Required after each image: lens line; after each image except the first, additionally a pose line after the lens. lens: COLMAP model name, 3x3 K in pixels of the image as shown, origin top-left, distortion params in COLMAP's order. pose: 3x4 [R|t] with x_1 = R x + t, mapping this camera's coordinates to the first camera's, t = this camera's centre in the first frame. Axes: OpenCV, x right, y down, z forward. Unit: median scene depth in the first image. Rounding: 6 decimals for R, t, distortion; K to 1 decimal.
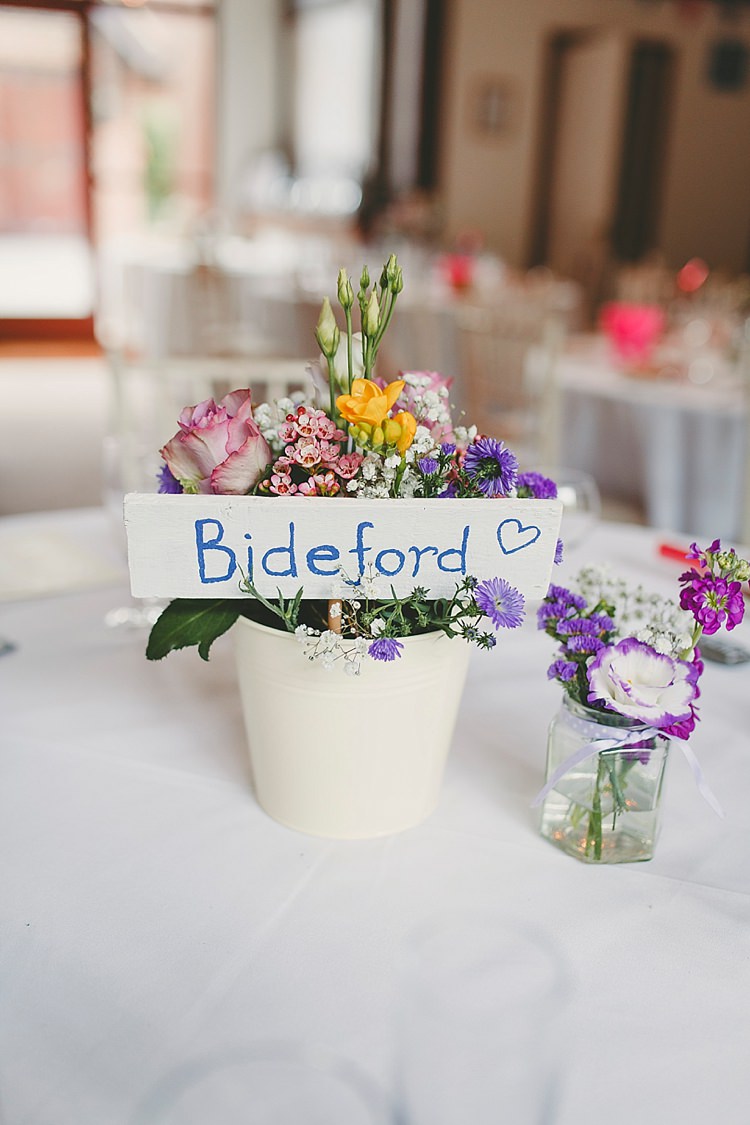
lens RADIAL K [[1144.7, 0, 341.8], [0, 1144.7, 562.2], [0, 0, 1]] dist [0.002902, -0.003486]
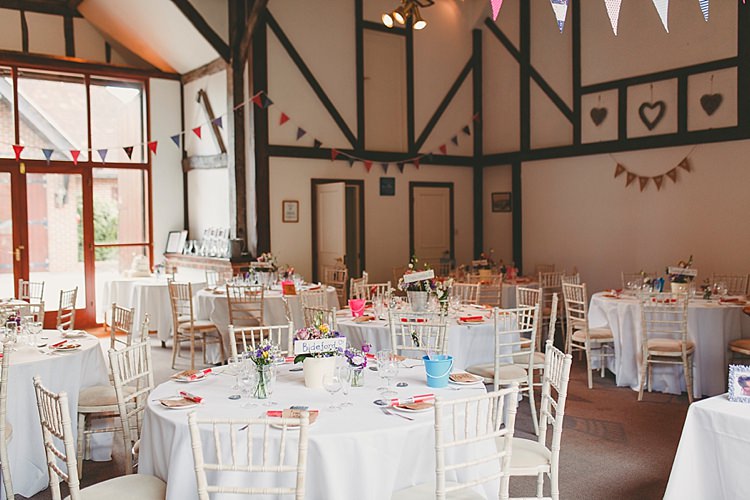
lens RADIAL K [[763.1, 0, 375.6], [0, 763.1, 241.9], [0, 0, 1]] dist [0.002902, -0.003486]
pose [[0.964356, -0.055393, 0.258745, -0.911104], [0.122844, 0.959802, -0.252369, 0.647317], [-0.234364, 0.275159, 0.932395, -4.032622]]
